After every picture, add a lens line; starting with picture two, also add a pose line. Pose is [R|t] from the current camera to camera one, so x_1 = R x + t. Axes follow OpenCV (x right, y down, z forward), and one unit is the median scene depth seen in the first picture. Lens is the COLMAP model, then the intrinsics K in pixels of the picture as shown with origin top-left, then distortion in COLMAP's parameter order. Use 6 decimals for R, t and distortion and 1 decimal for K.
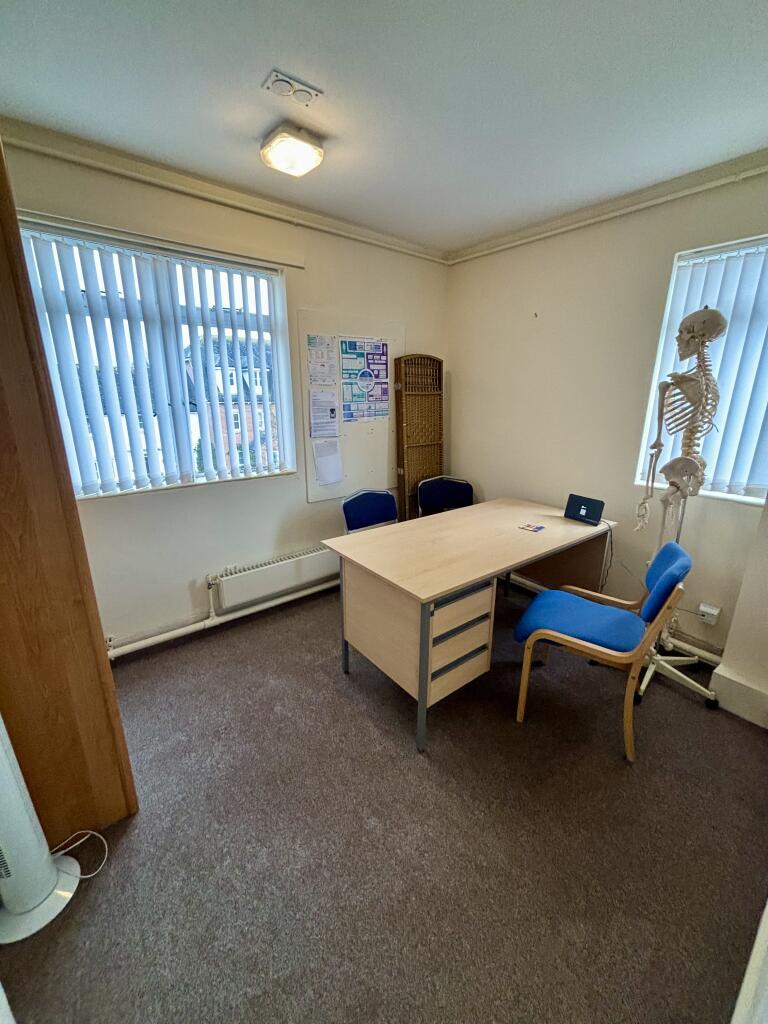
lens RADIAL K [[416.6, 0, 384.0], [0, 416.6, 512.0], [0, 0, 1]] dist [-0.001019, -0.000180]
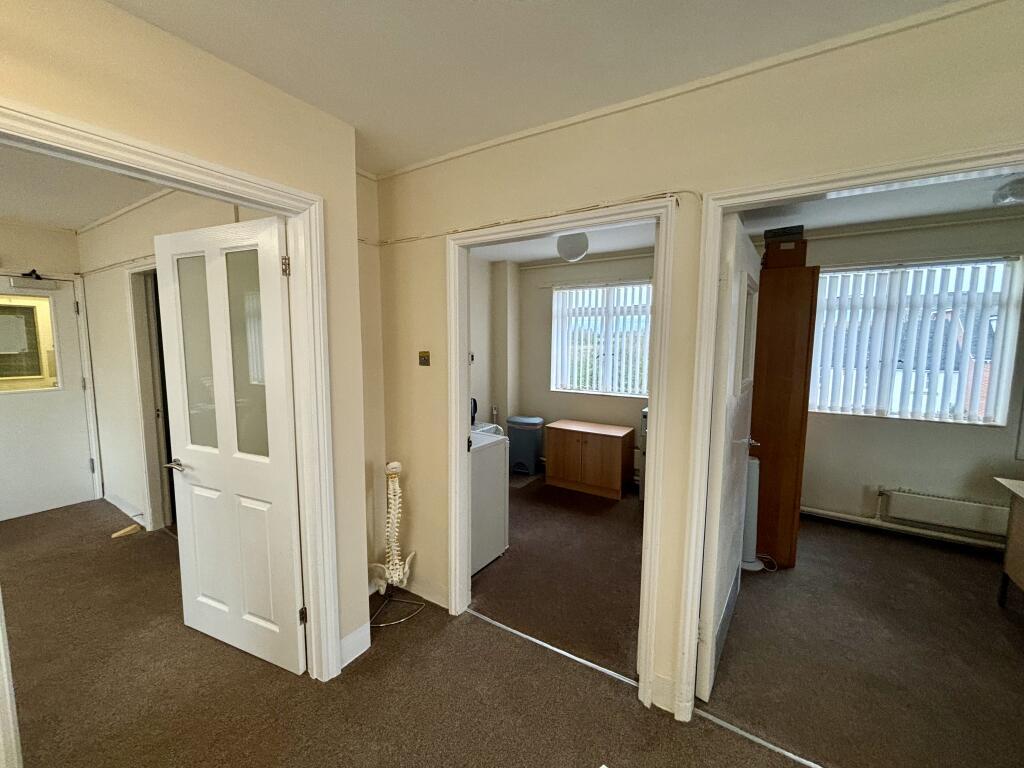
lens RADIAL K [[416.6, 0, 512.0], [0, 416.6, 384.0], [0, 0, 1]] dist [-0.001019, -0.000180]
pose [[0.329760, 0.088331, -0.939923, 0.411017], [-0.266913, 0.963716, -0.003076, 0.157408], [0.905547, 0.251892, 0.341372, -0.608705]]
